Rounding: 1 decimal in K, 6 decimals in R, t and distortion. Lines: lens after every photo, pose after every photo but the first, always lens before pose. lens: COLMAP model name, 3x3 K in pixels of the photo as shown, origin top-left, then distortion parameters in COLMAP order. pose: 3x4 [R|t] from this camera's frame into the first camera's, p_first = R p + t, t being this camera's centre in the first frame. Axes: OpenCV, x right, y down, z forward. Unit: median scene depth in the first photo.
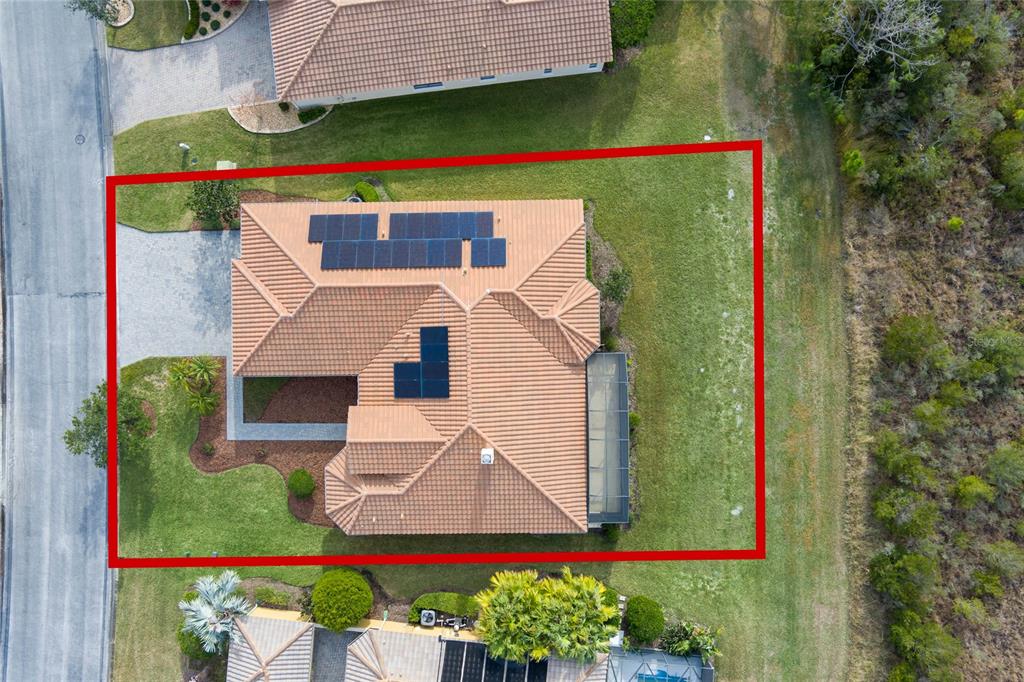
lens RADIAL K [[833.4, 0, 512.0], [0, 833.4, 341.0], [0, 0, 1]] dist [-0.066747, -0.001219]
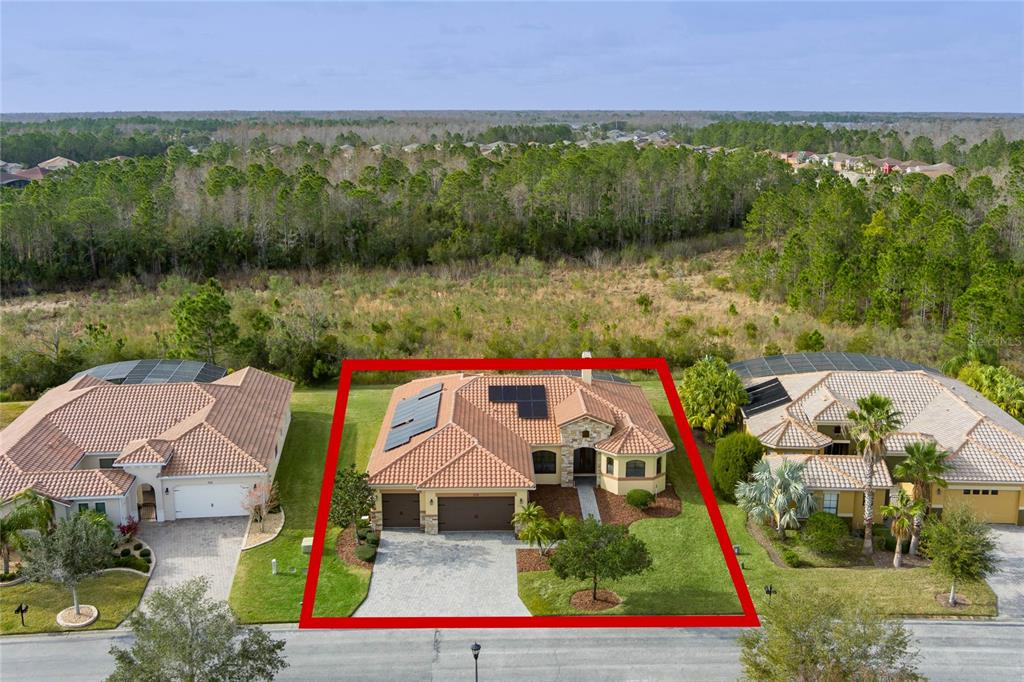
lens RADIAL K [[833.4, 0, 512.0], [0, 833.4, 341.0], [0, 0, 1]] dist [-0.066747, -0.001219]
pose [[-0.011617, -0.292893, 0.956075, -1.201325], [0.999805, 0.011859, 0.015782, -0.002744], [-0.015960, 0.956072, 0.292698, 0.531629]]
